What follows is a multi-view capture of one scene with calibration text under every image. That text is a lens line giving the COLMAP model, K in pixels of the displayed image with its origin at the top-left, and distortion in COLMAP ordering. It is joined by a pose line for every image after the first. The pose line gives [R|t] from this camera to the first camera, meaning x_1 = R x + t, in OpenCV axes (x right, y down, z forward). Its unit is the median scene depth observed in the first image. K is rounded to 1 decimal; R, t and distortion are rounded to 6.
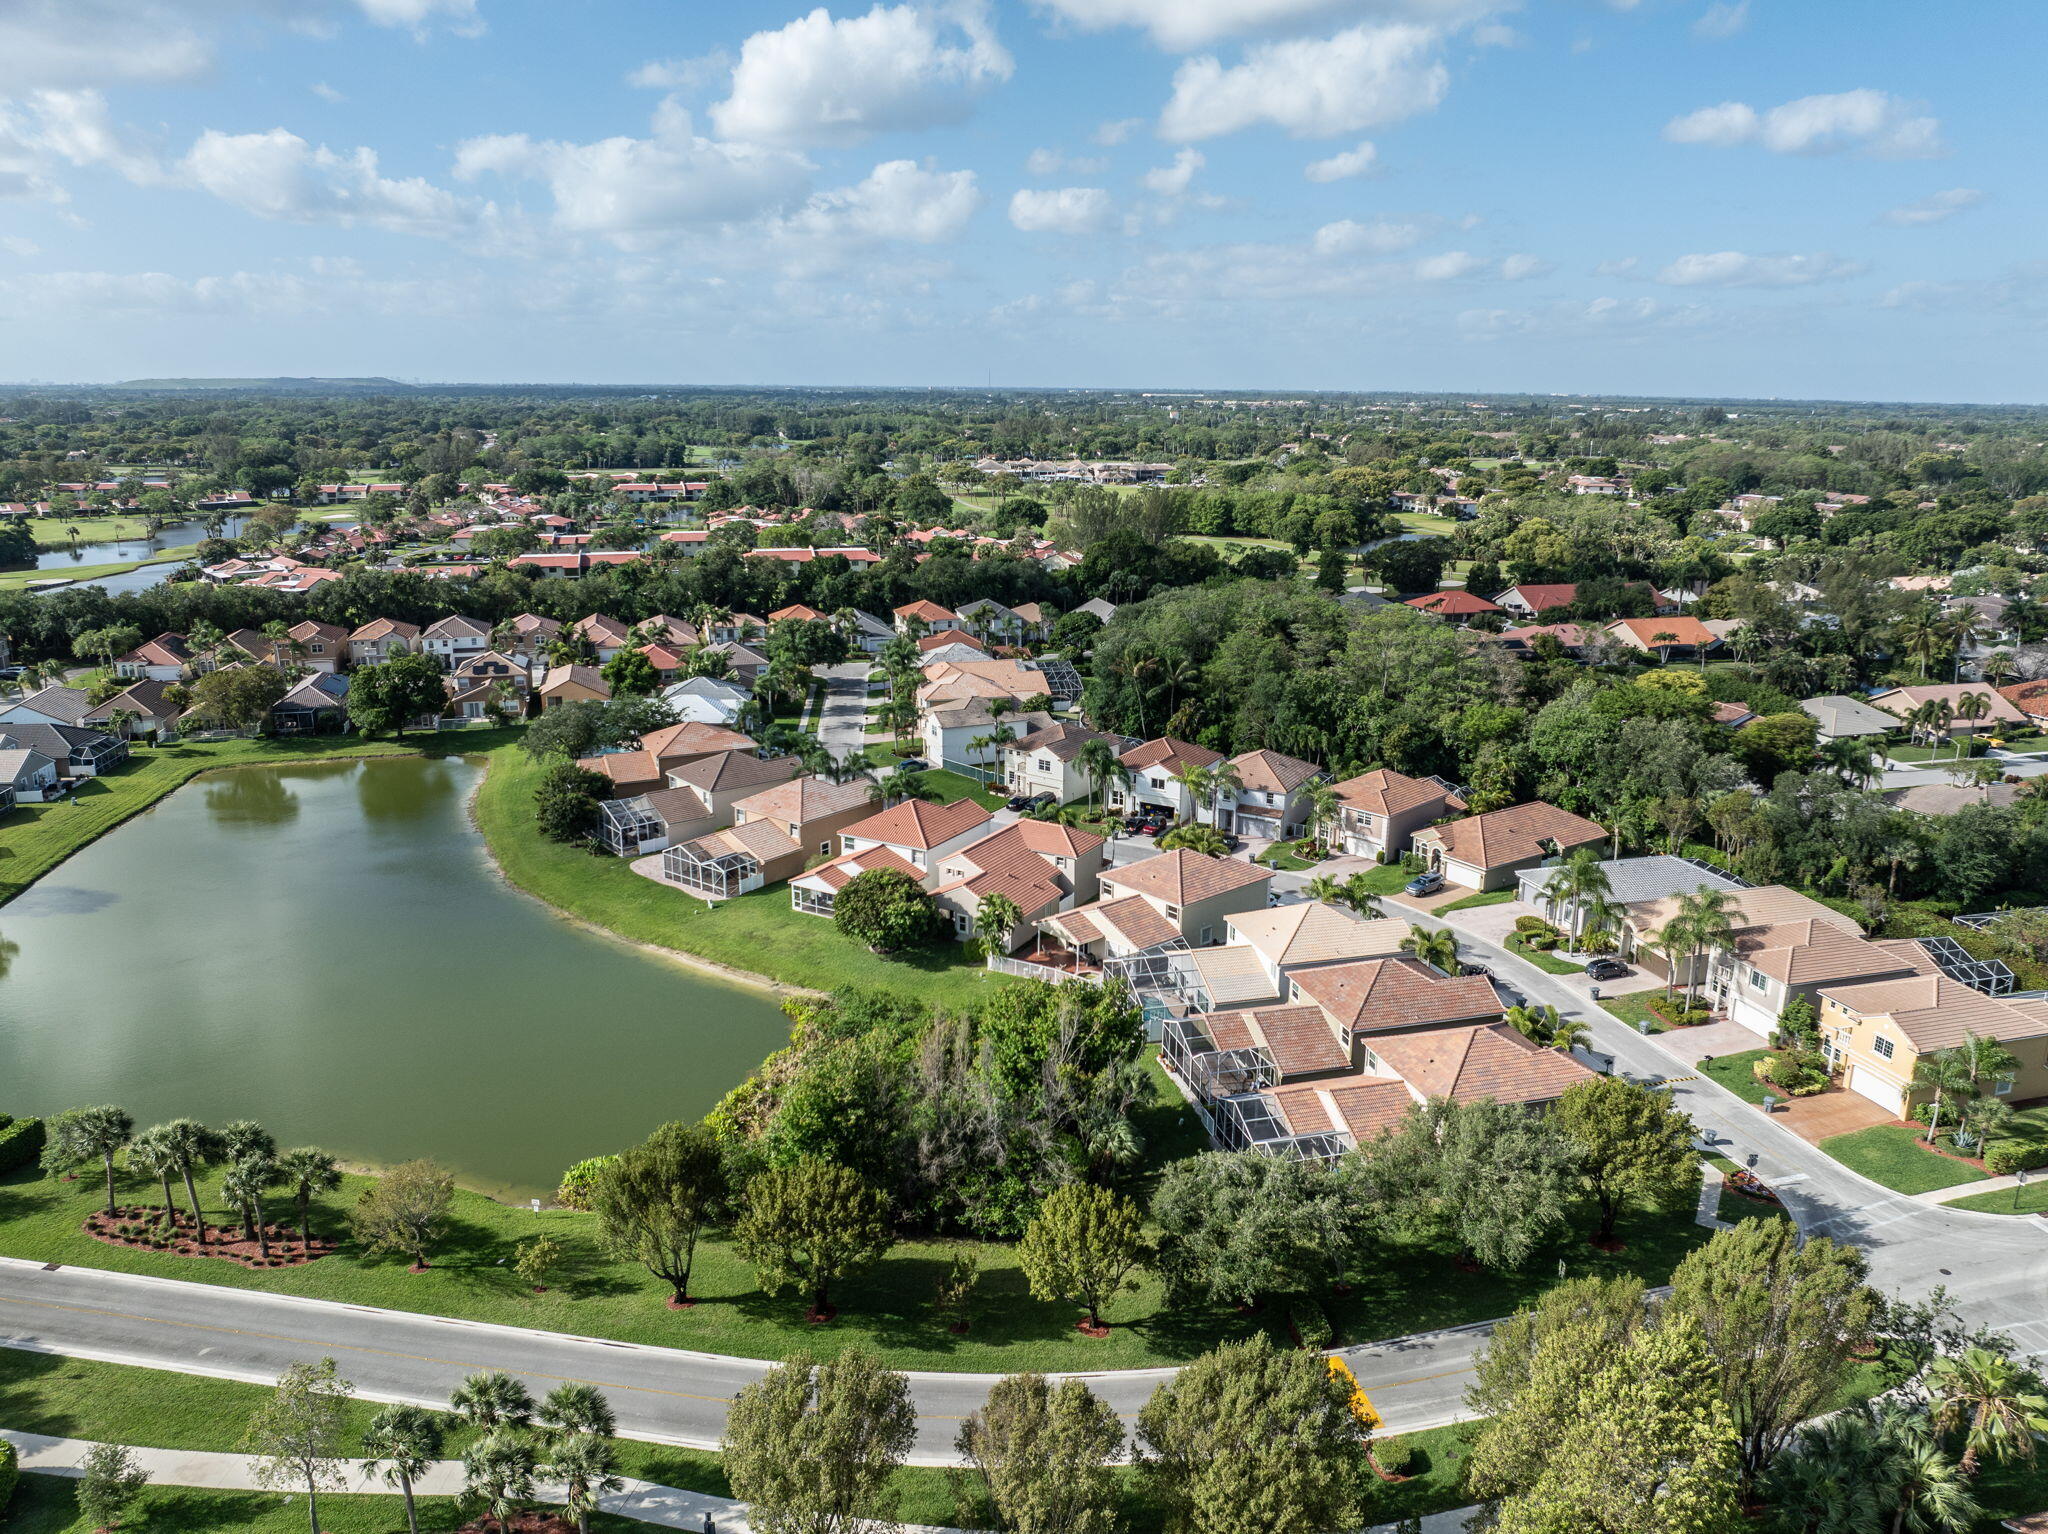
lens RADIAL K [[1443.2, 0, 1034.2], [0, 1443.2, 749.4], [0, 0, 1]] dist [-0.045298, 0.016917]
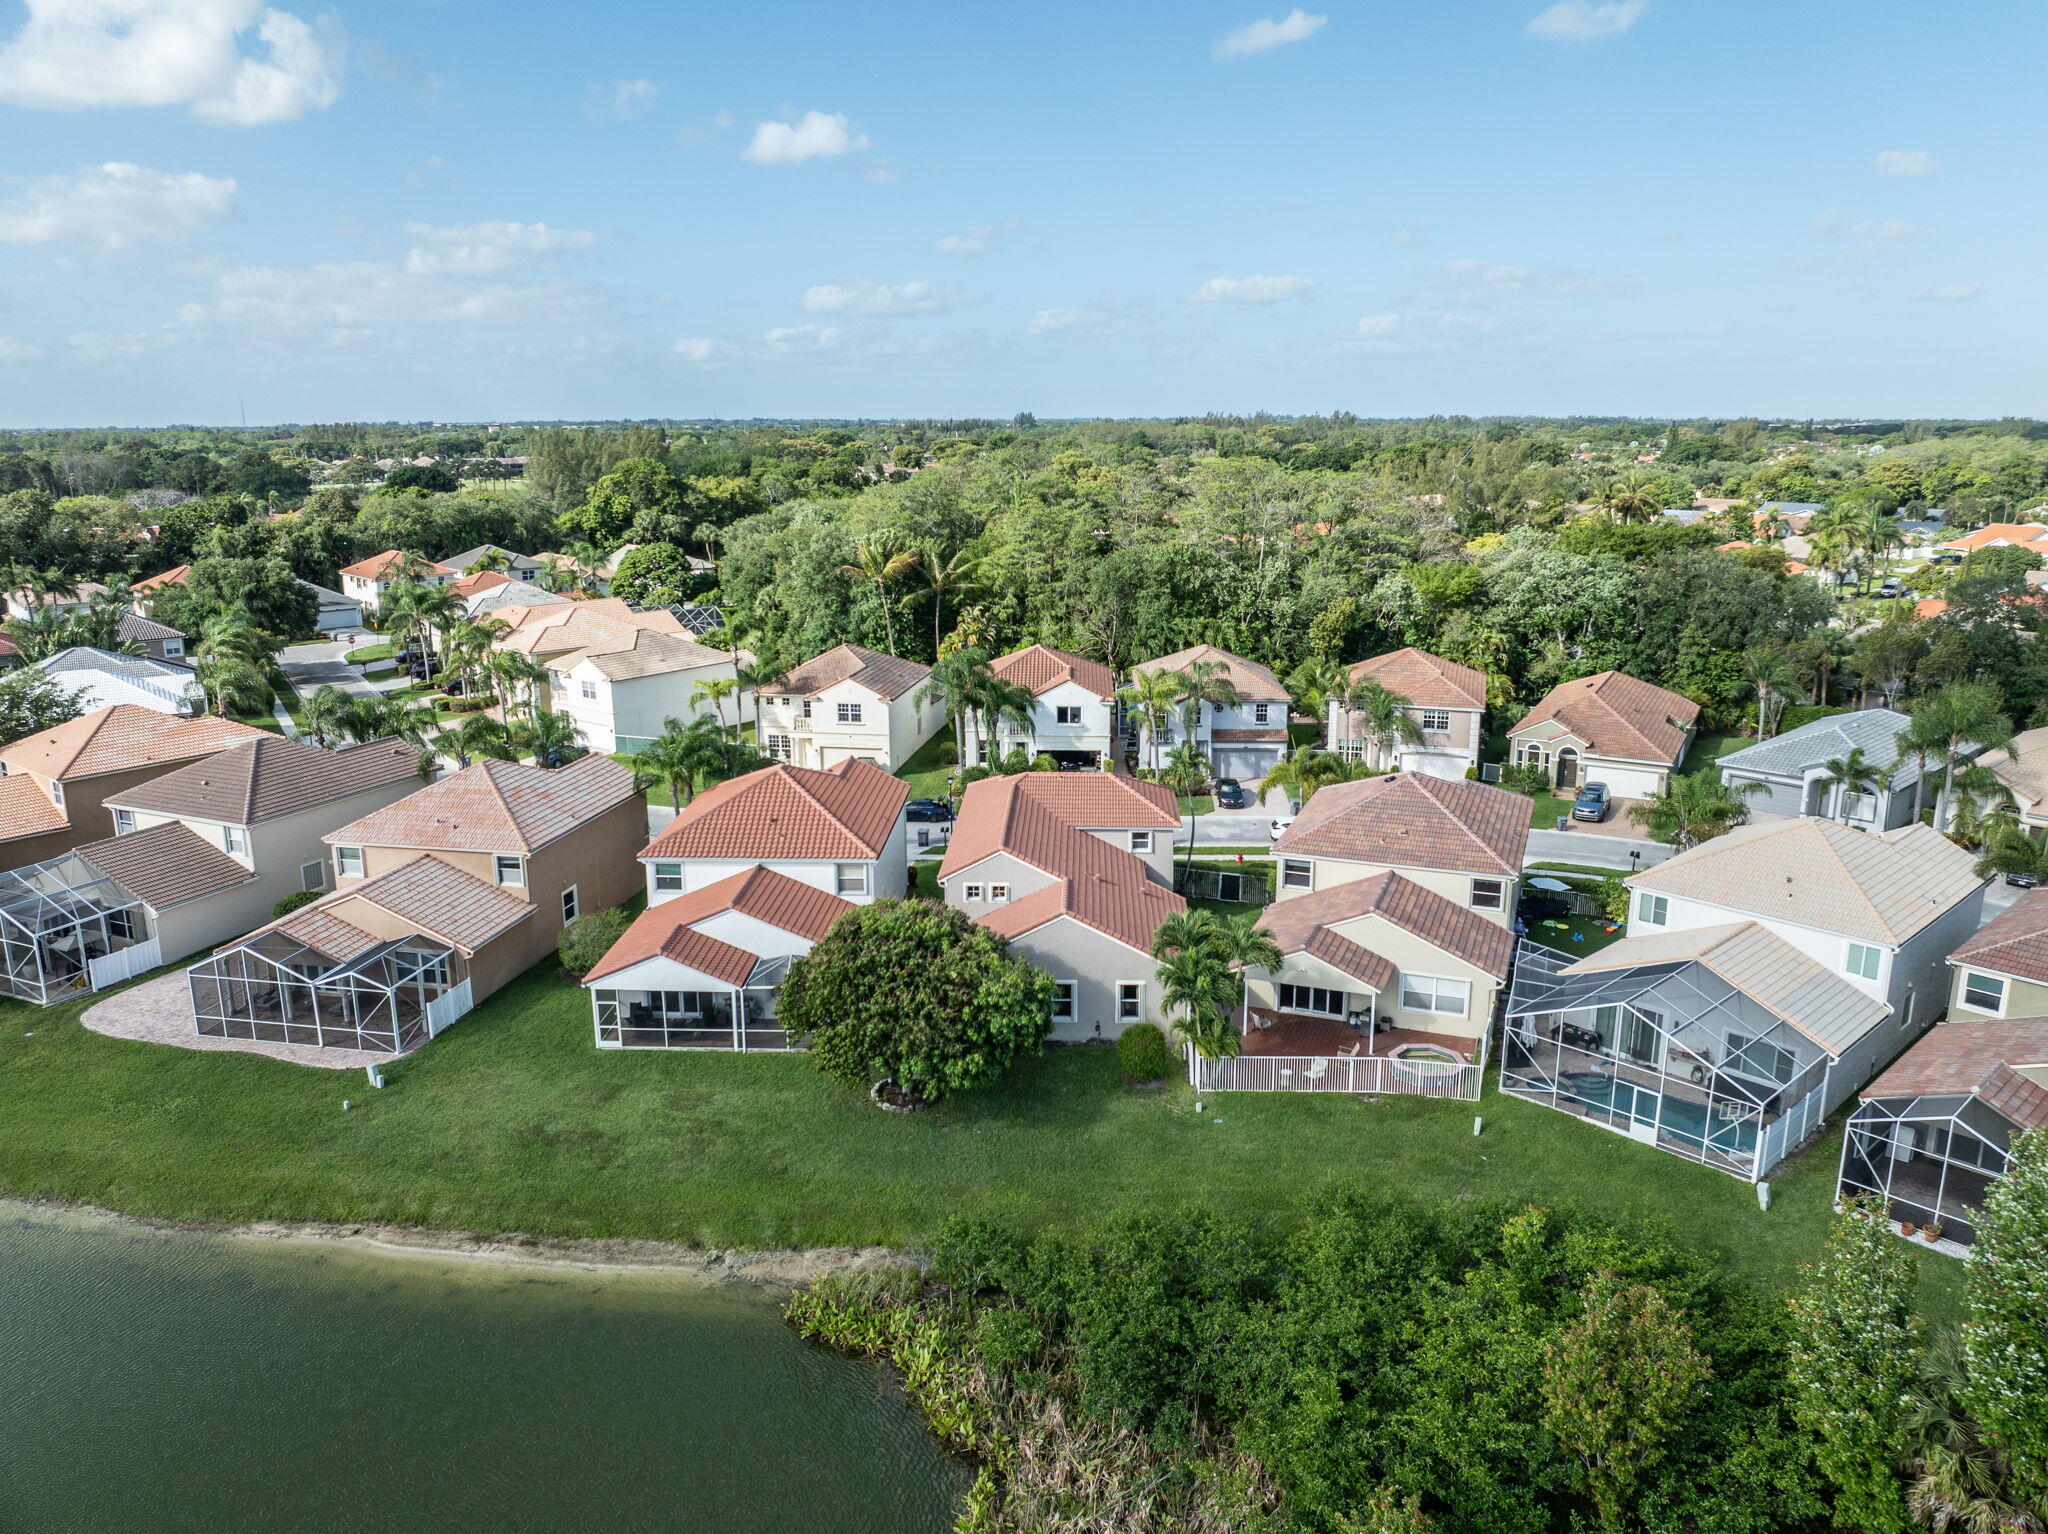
lens RADIAL K [[1443.2, 0, 1032.7], [0, 1443.2, 758.1], [0, 0, 1]] dist [-0.045298, 0.016917]
pose [[0.891063, -0.116680, 0.438626, -0.206291], [0.123585, 0.992250, 0.012890, 0.034977], [-0.436730, 0.042721, 0.898577, 0.518012]]
